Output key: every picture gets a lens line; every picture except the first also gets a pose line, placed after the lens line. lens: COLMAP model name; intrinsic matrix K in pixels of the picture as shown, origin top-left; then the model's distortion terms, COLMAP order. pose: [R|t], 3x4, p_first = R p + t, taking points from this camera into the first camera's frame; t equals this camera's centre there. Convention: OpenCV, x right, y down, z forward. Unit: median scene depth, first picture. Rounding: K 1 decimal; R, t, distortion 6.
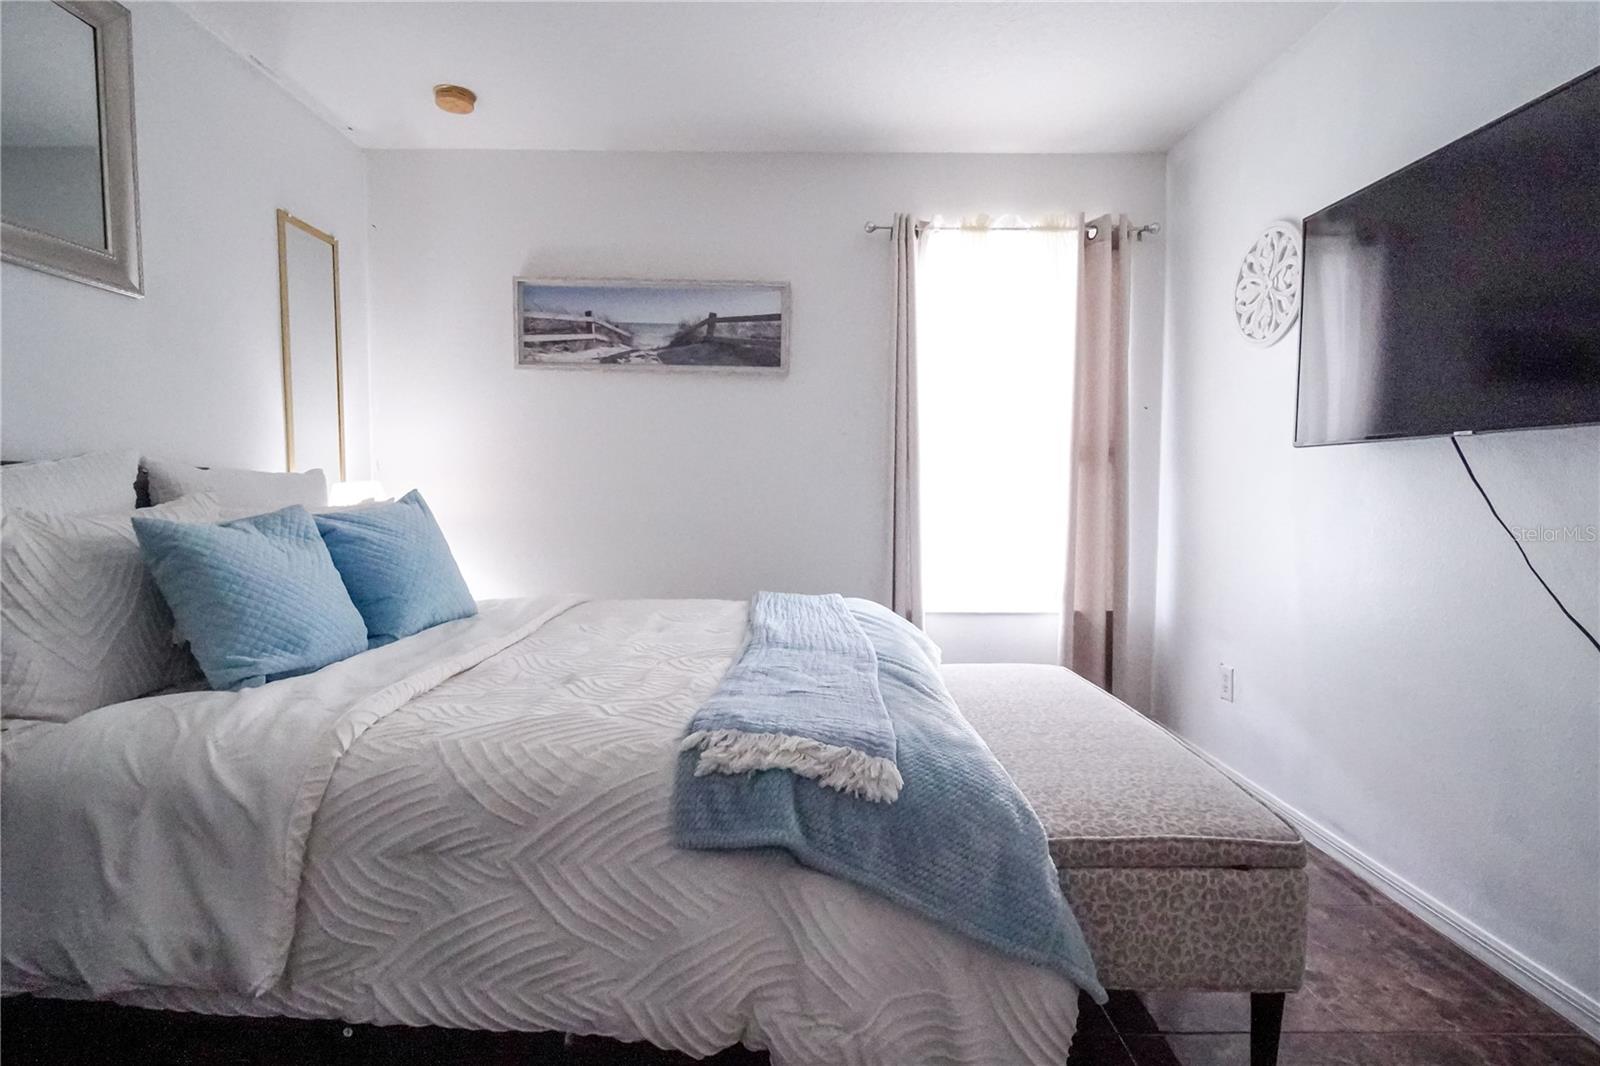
lens RADIAL K [[772.4, 0, 799.2], [0, 772.4, 528.7], [0, 0, 1]] dist [0.002653, -0.000222]
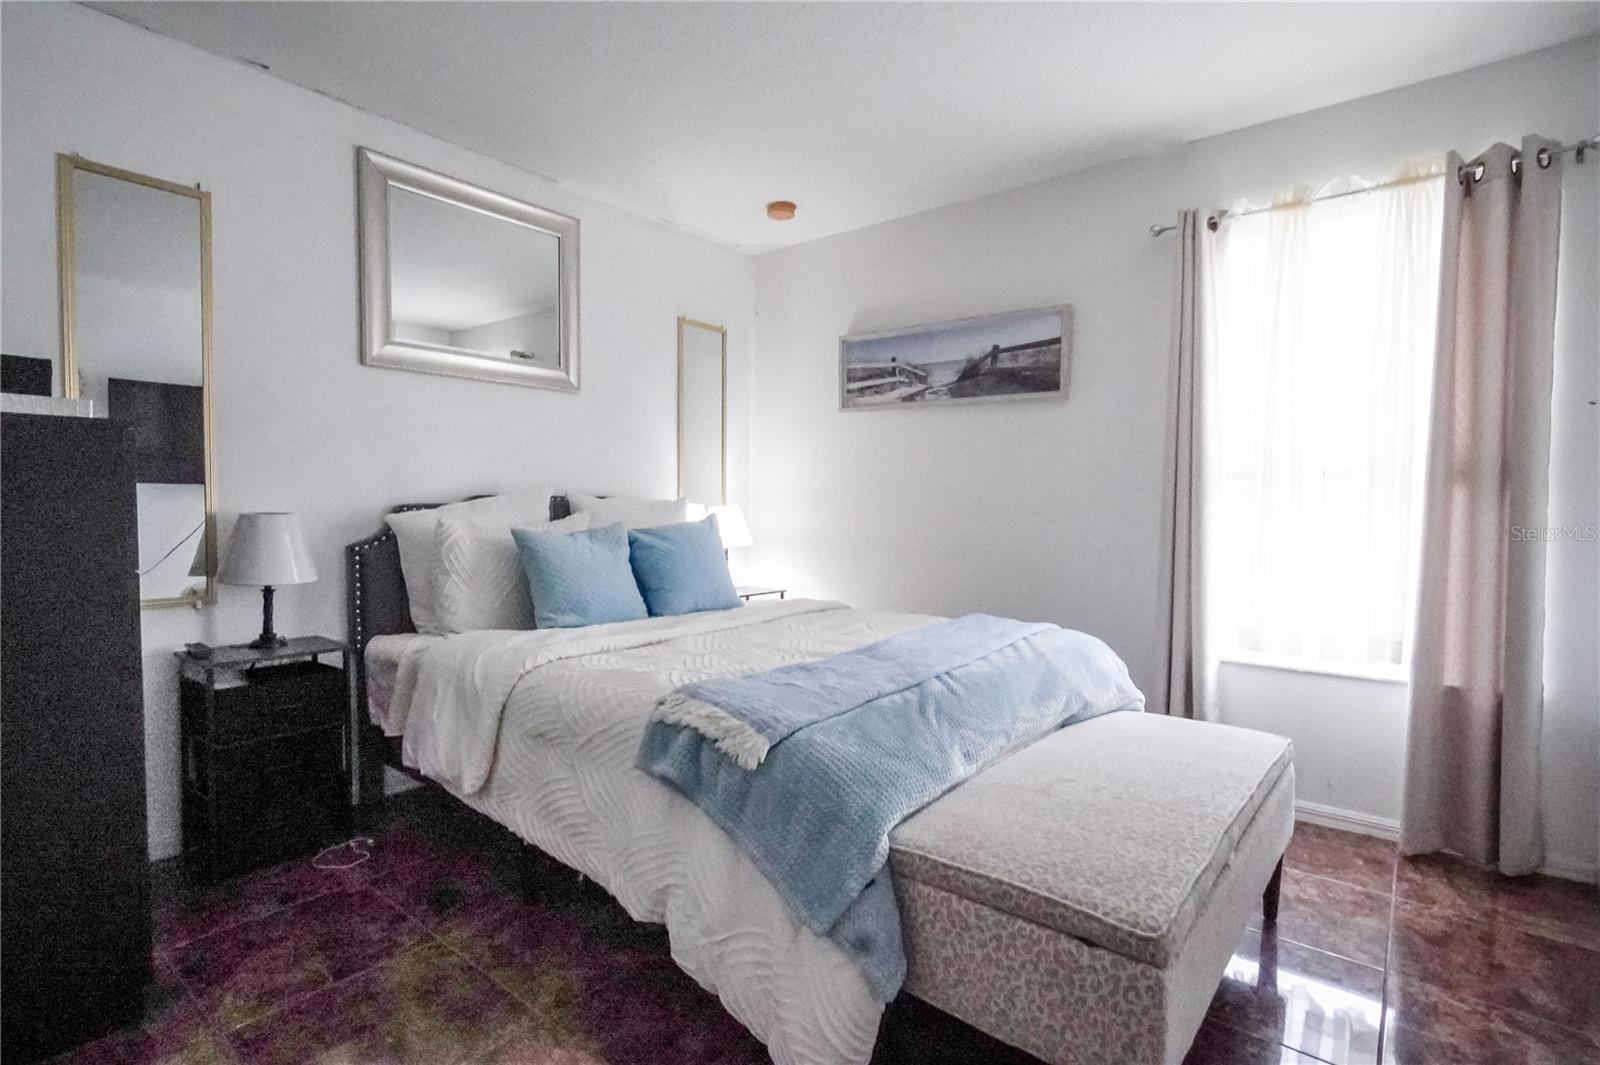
lens RADIAL K [[780.8, 0, 800.0], [0, 780.8, 532.5], [0, 0, 1]] dist [-0.001133, 0.000115]
pose [[0.768933, 0.027884, -0.638721, 0.370683], [-0.041201, 0.999133, -0.005983, -0.009320], [0.638000, 0.030917, 0.769415, 0.027343]]
